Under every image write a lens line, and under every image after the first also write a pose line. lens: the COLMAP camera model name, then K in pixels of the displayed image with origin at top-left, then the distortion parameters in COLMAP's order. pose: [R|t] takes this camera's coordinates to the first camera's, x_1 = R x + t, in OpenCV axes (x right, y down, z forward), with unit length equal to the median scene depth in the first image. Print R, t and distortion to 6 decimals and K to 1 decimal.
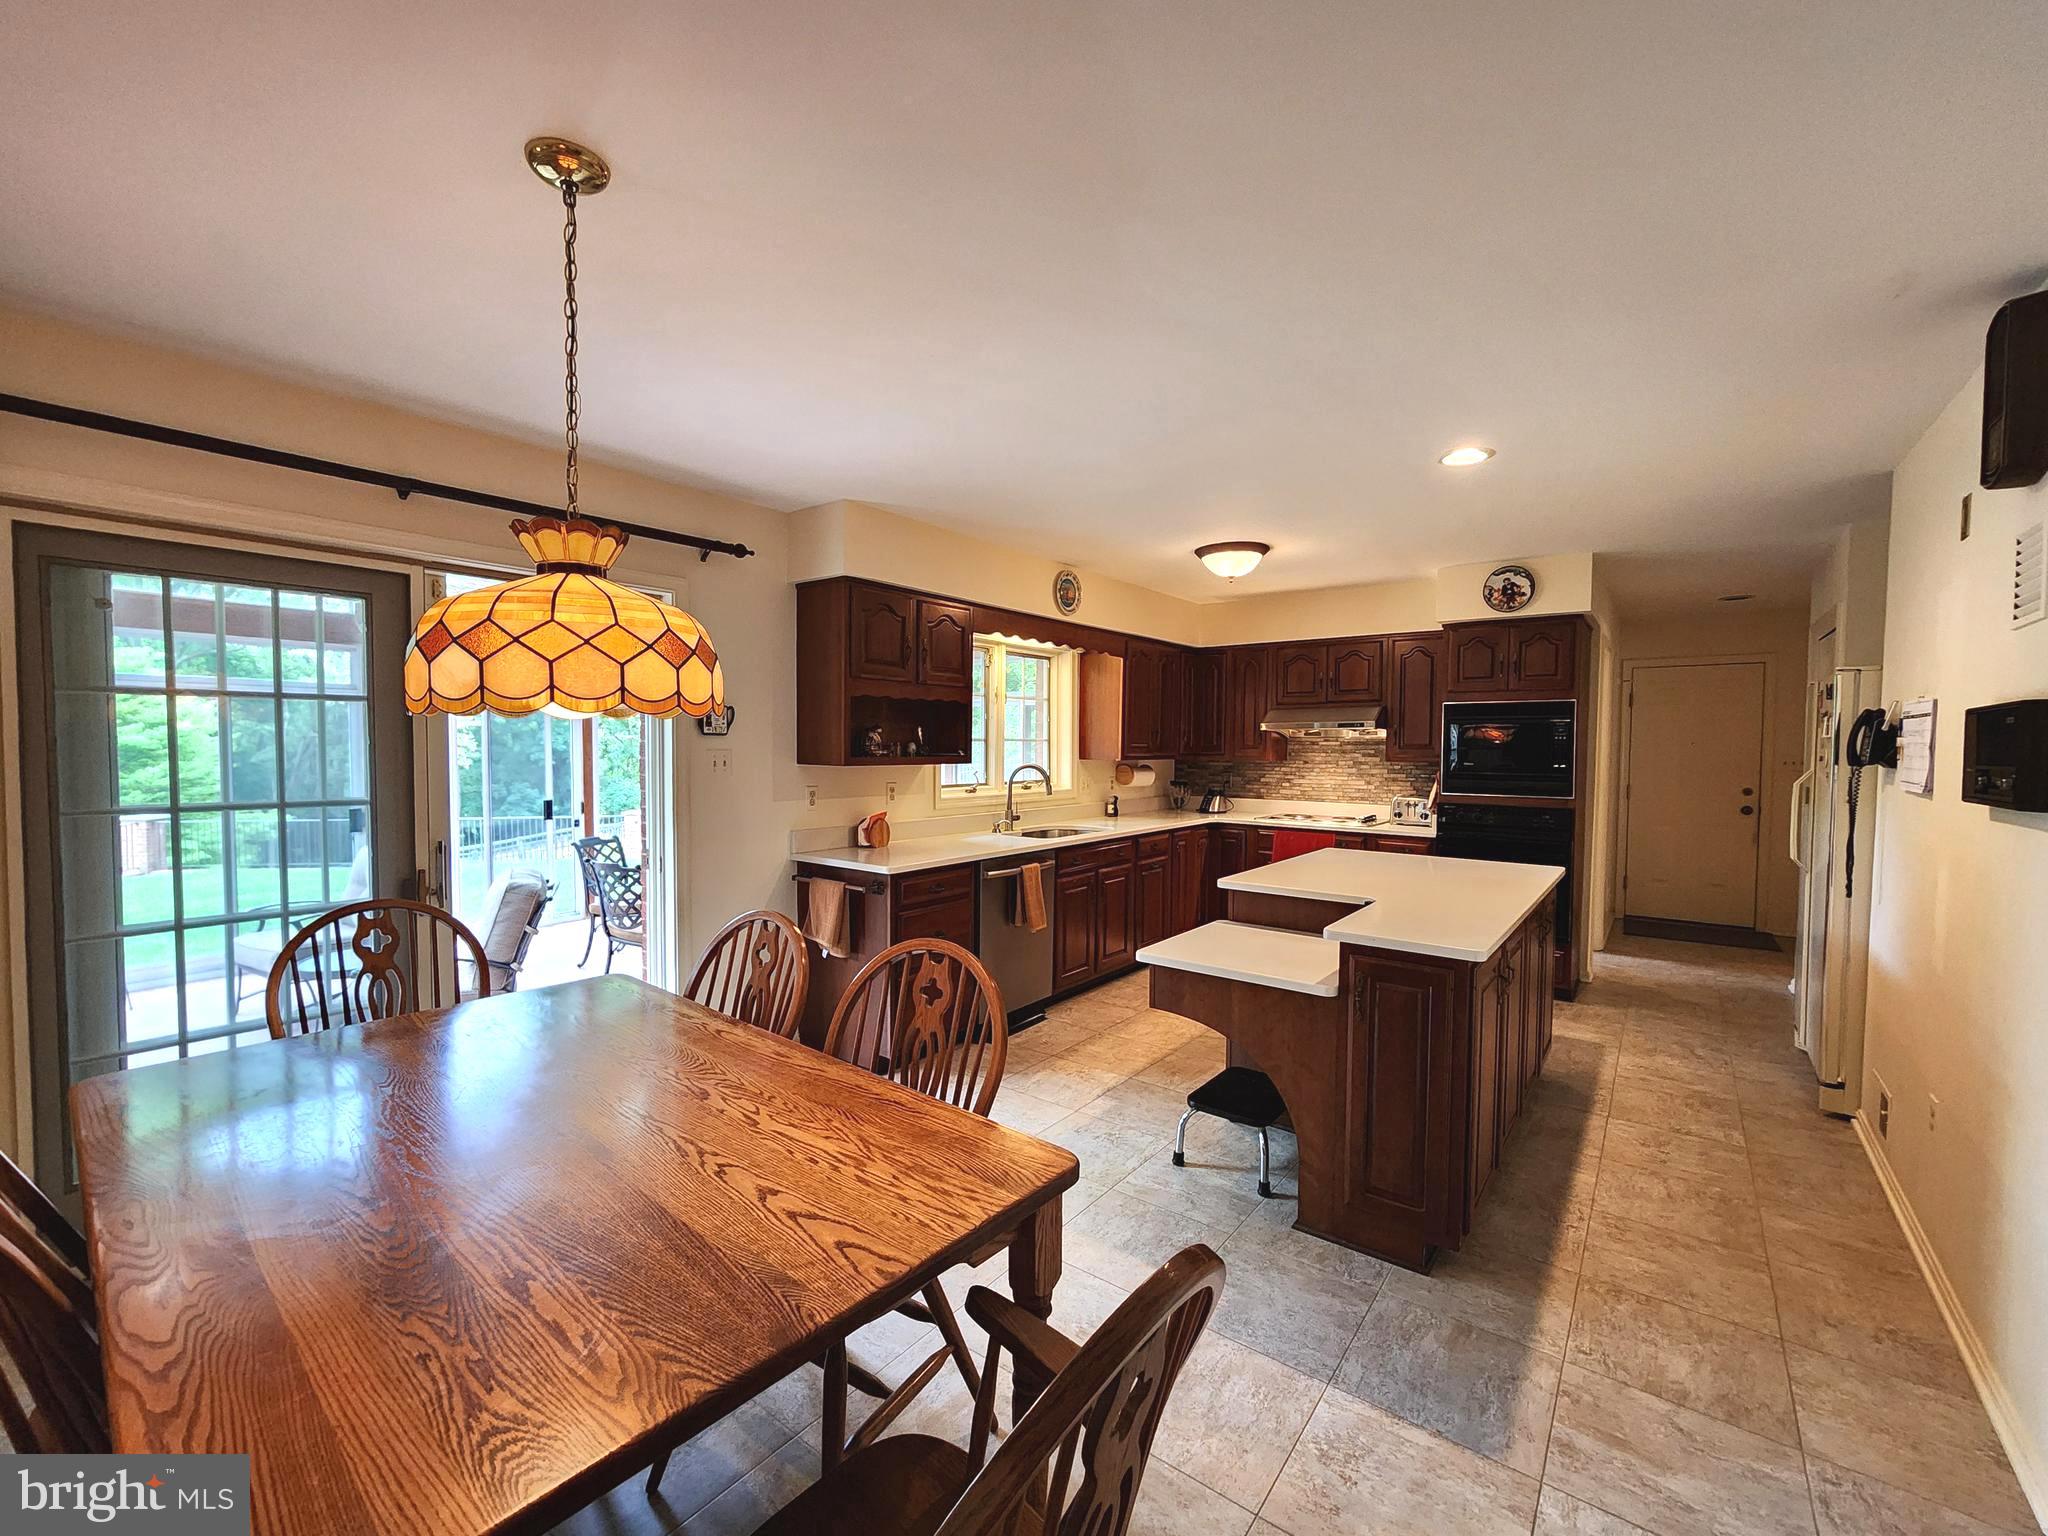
lens RADIAL K [[834.1, 0, 1025.6], [0, 834.1, 773.4], [0, 0, 1]] dist [0.001837, 0.000109]
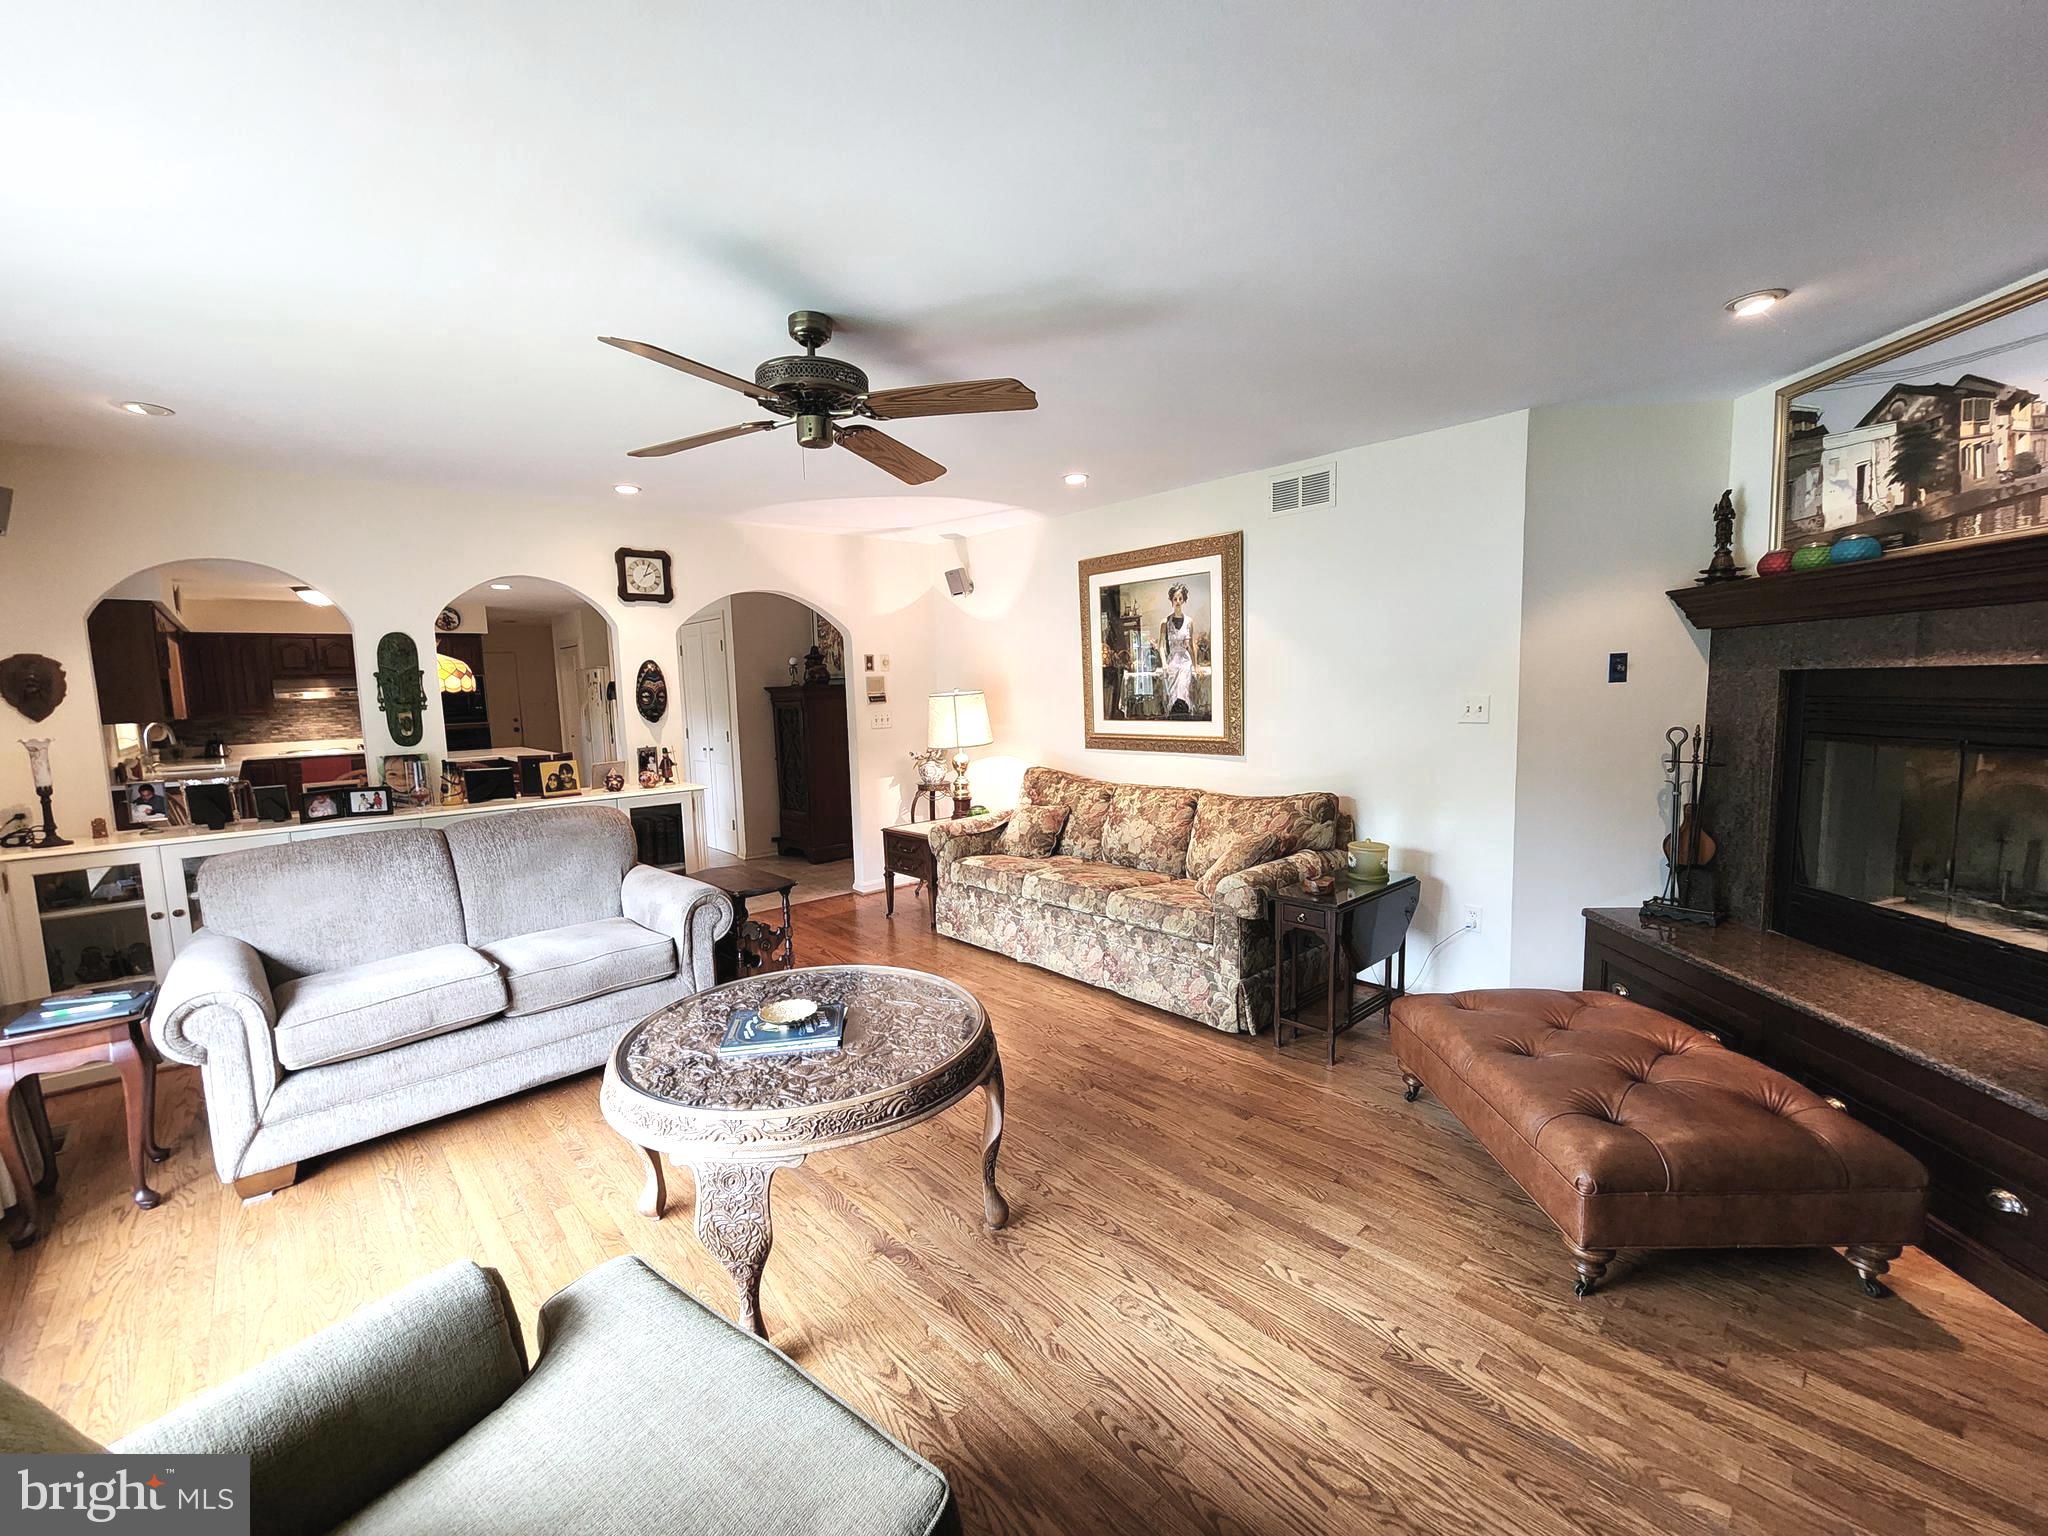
lens RADIAL K [[834.1, 0, 1024.5], [0, 834.1, 768.9], [0, 0, 1]] dist [0.001837, 0.000109]
pose [[0.170276, -0.111631, 0.979053, -0.943649], [0.068324, 0.992509, 0.101282, 0.020531], [-0.983025, 0.049647, 0.176627, -0.562236]]
